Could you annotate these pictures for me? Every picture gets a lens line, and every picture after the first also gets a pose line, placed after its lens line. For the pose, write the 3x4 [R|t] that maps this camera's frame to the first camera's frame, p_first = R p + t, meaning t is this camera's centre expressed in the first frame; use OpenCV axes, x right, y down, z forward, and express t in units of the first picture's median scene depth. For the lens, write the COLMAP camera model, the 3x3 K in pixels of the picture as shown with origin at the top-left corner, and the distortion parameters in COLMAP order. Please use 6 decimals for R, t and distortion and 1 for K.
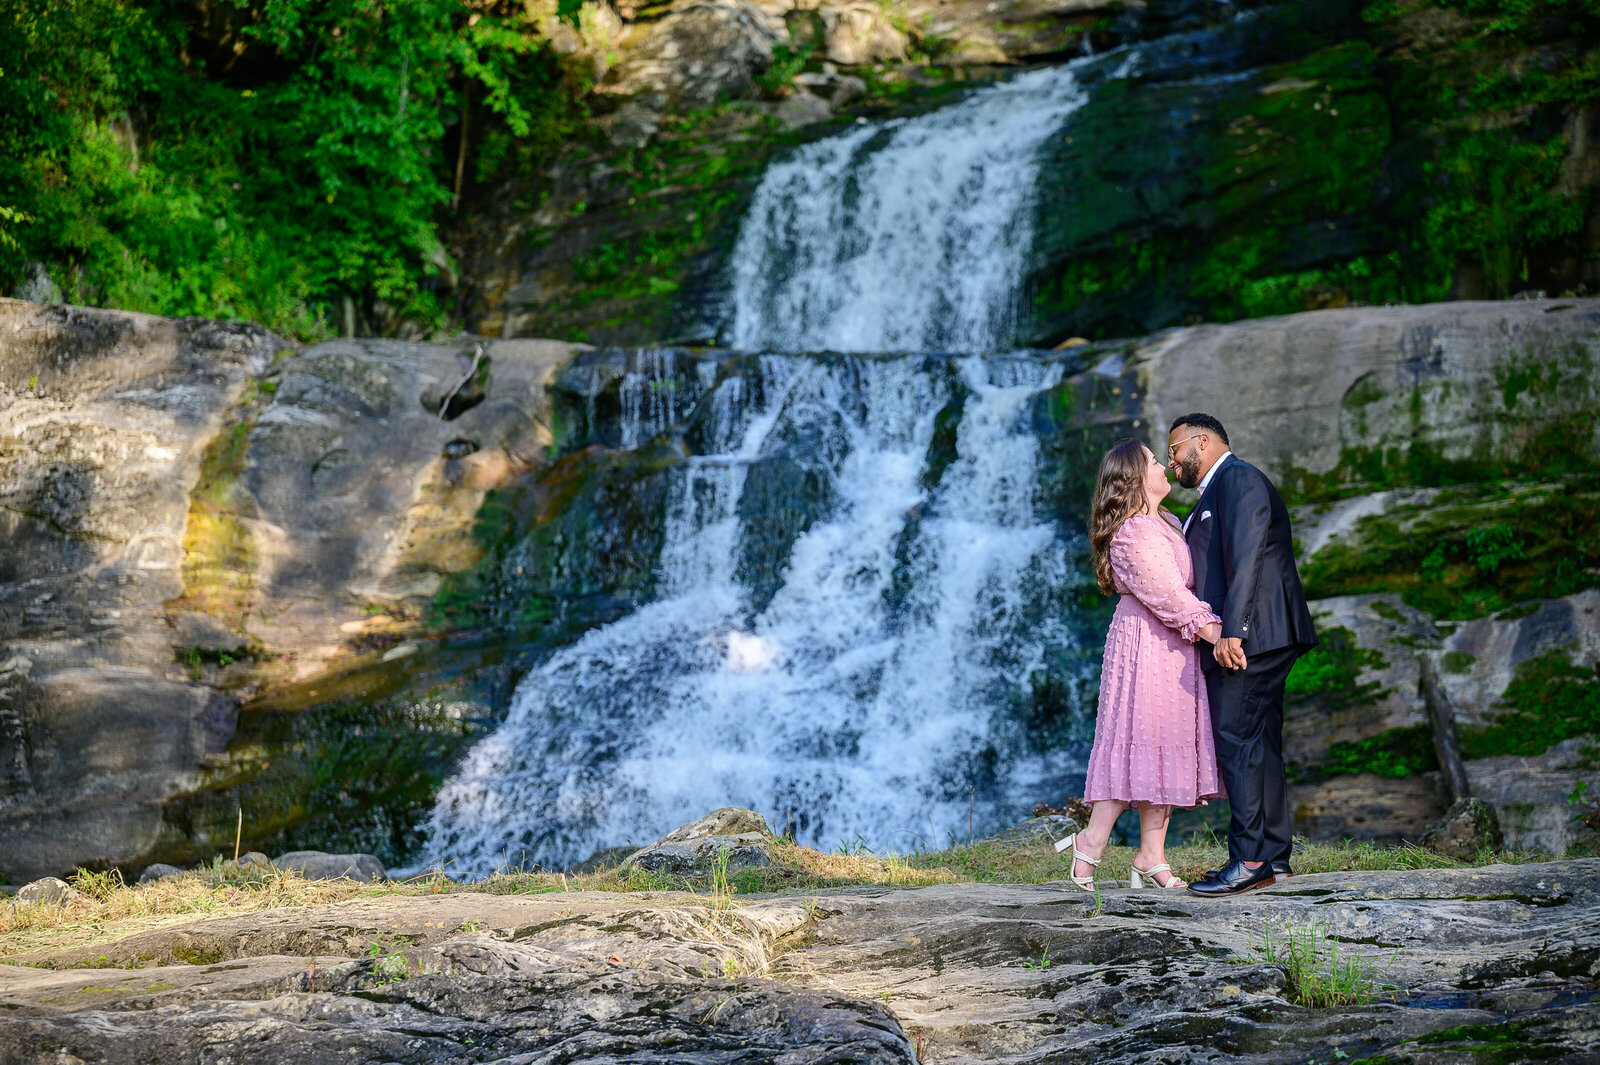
lens RADIAL K [[5029.7, 0, 804.4], [0, 5029.7, 546.4], [0, 0, 1]] dist [0.027699, 0.000000]
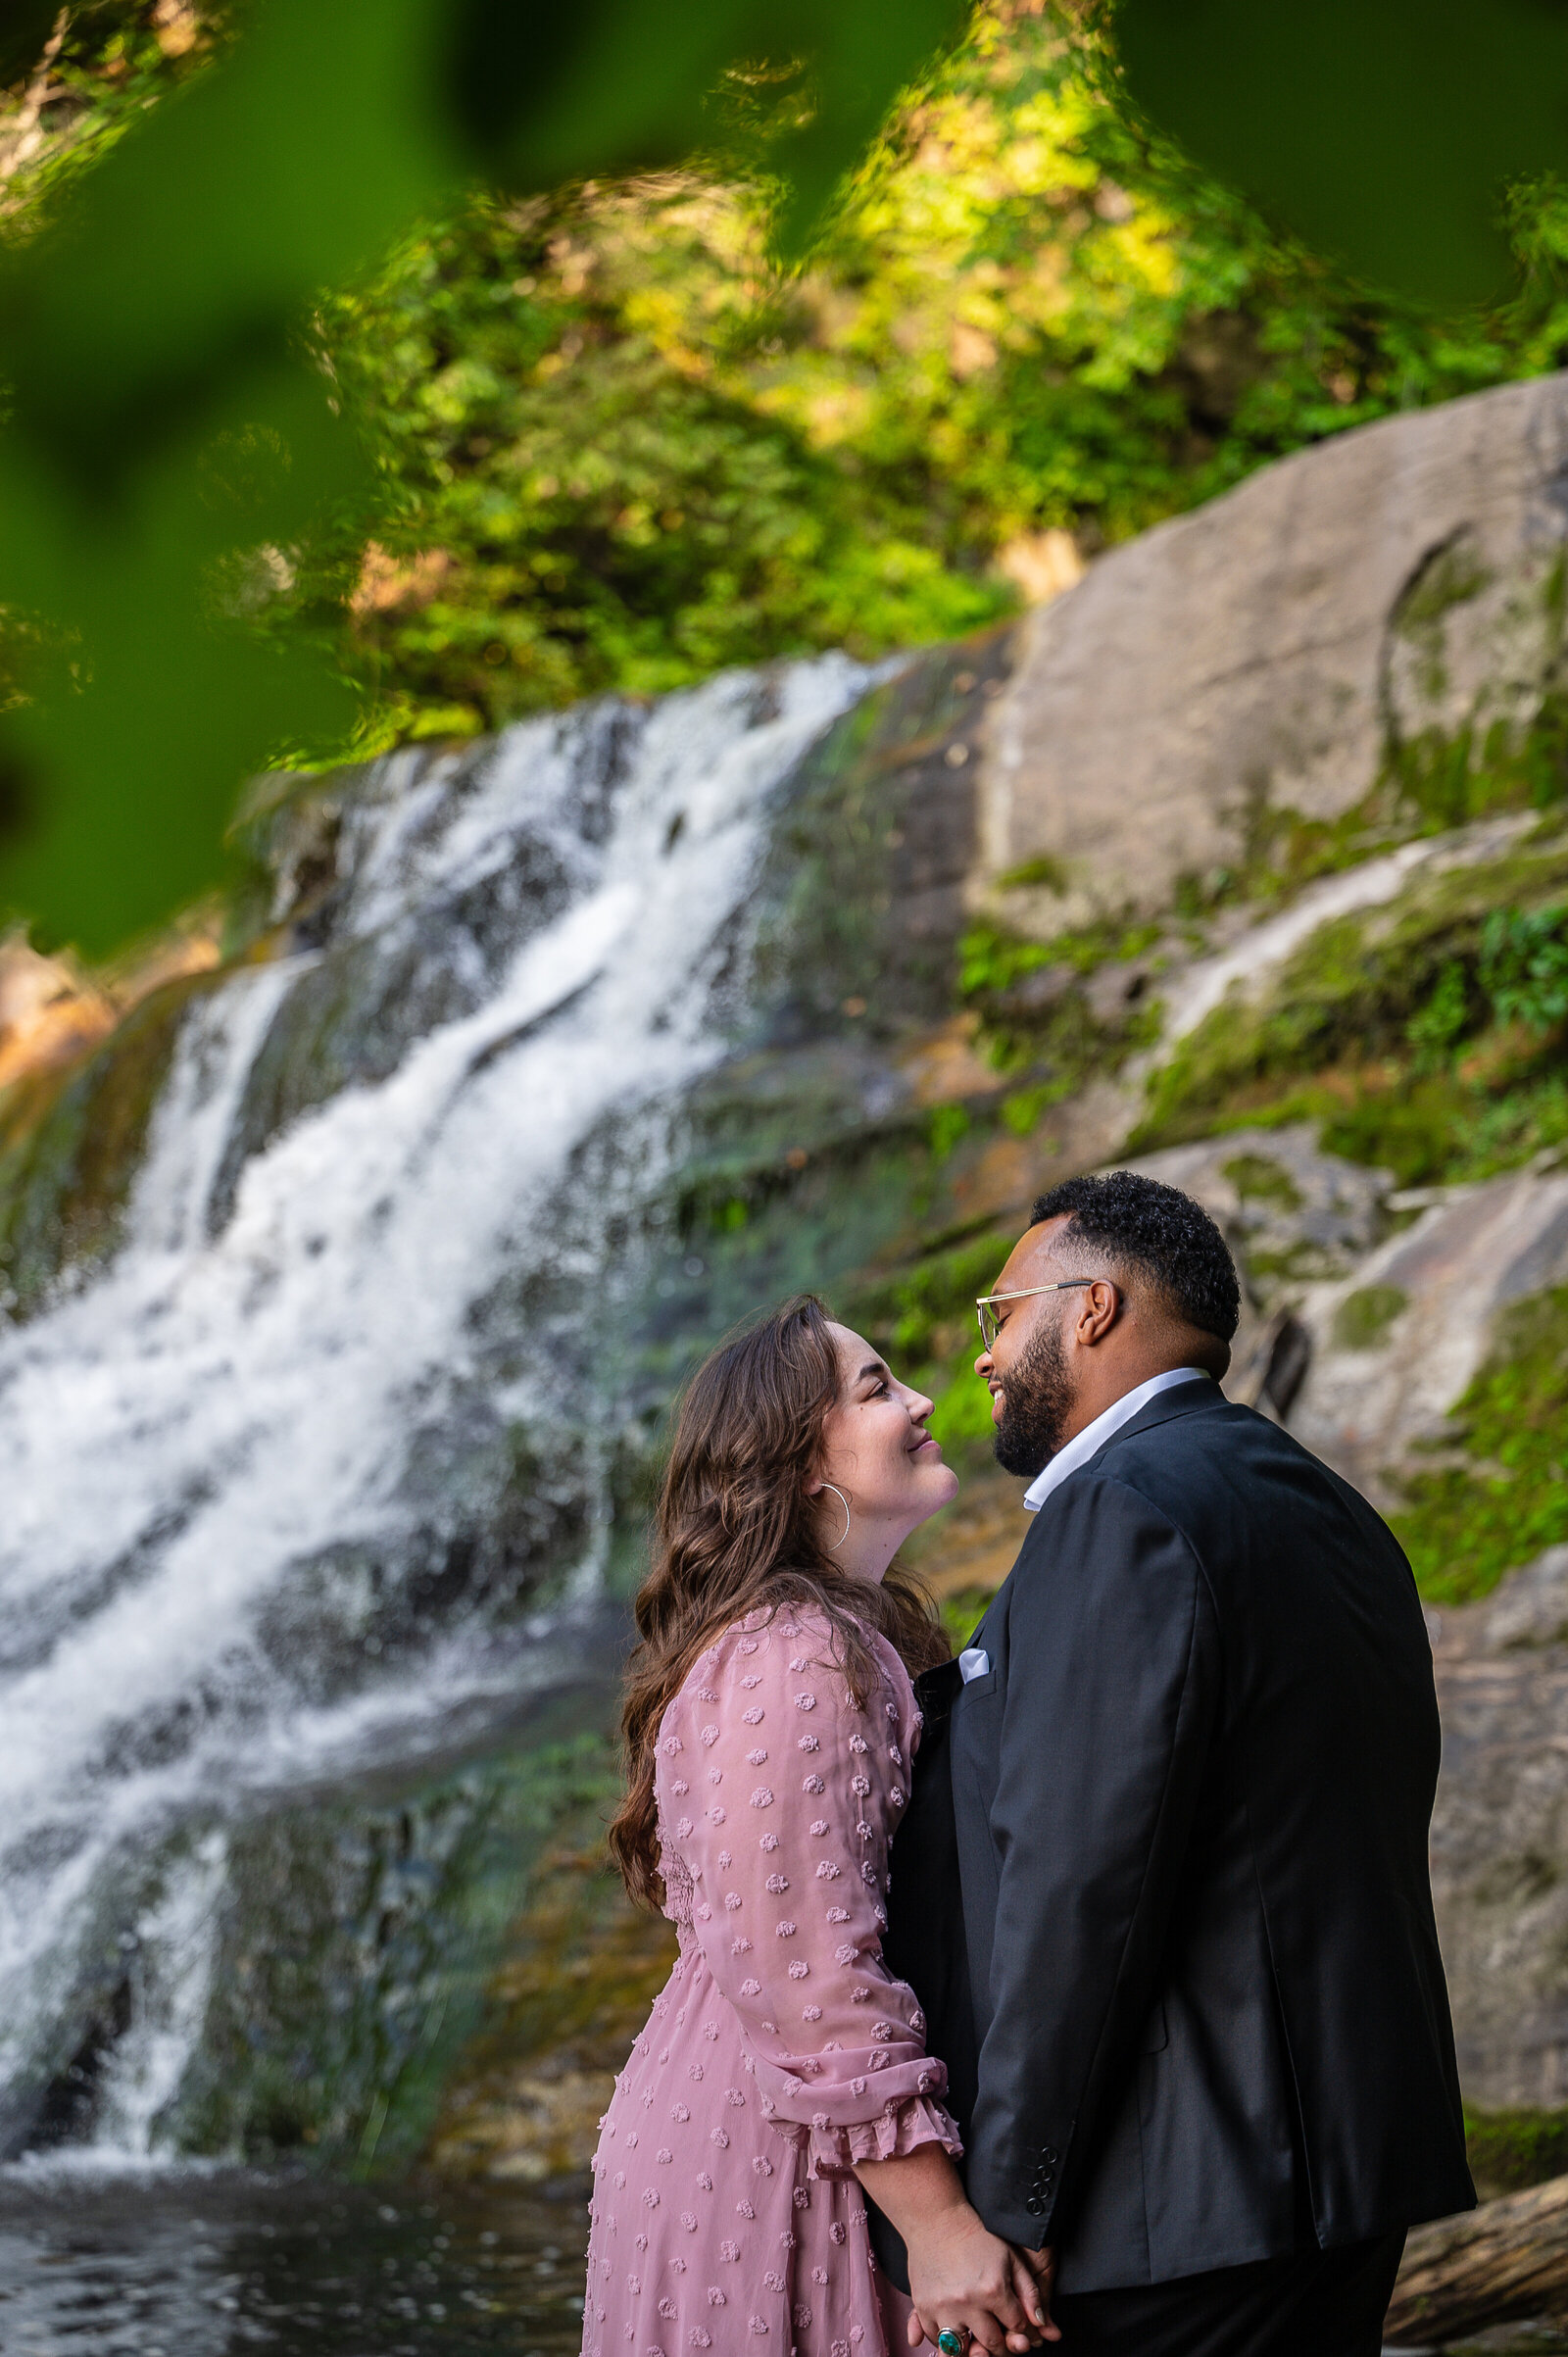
lens RADIAL K [[4550.7, 0, 792.8], [0, 4550.7, 1174.6], [0, 0, 1]] dist [-0.034636, 0.000000]
pose [[0.816412, -0.091609, -0.570158, 0.258238], [0.092828, 0.995316, -0.026999, 0.017342], [0.569960, -0.030884, 0.821092, 0.694086]]
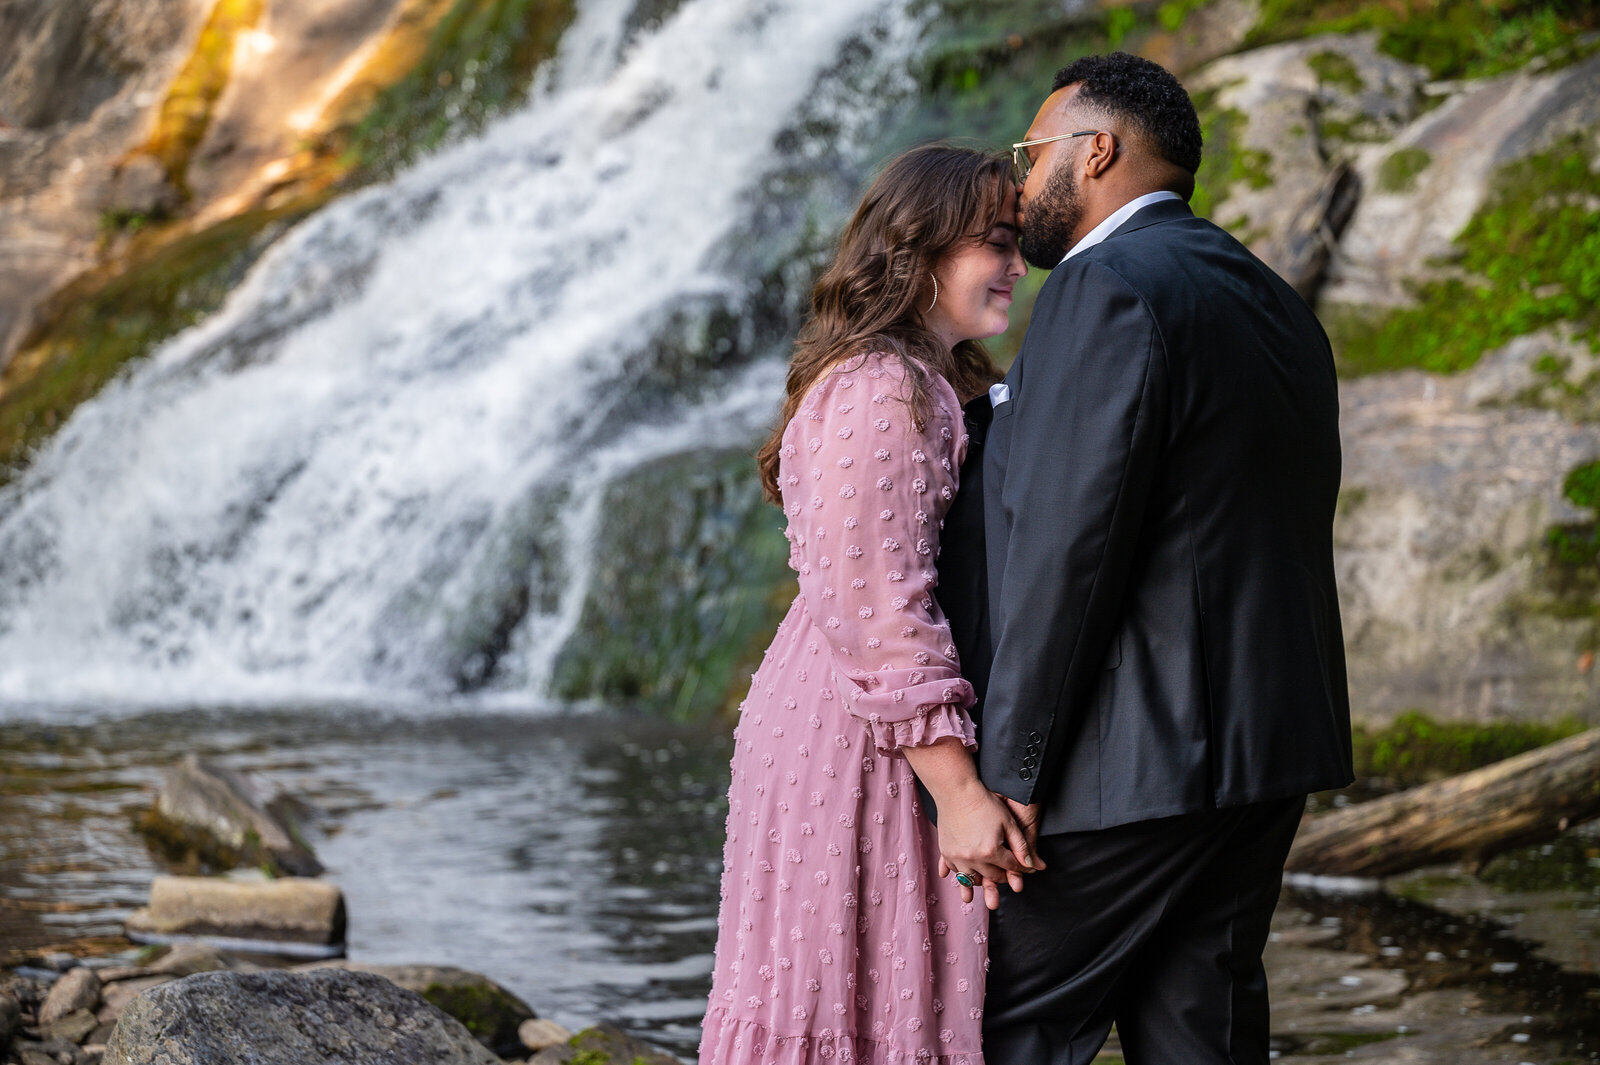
lens RADIAL K [[3089.2, 0, 795.0], [0, 3089.2, 532.9], [0, 0, 1]] dist [-0.034636, 0.000000]
pose [[0.769983, 0.040085, -0.636804, 0.259216], [0.049450, 0.991274, 0.122189, 0.017682], [0.636145, -0.125574, 0.761282, 0.700258]]
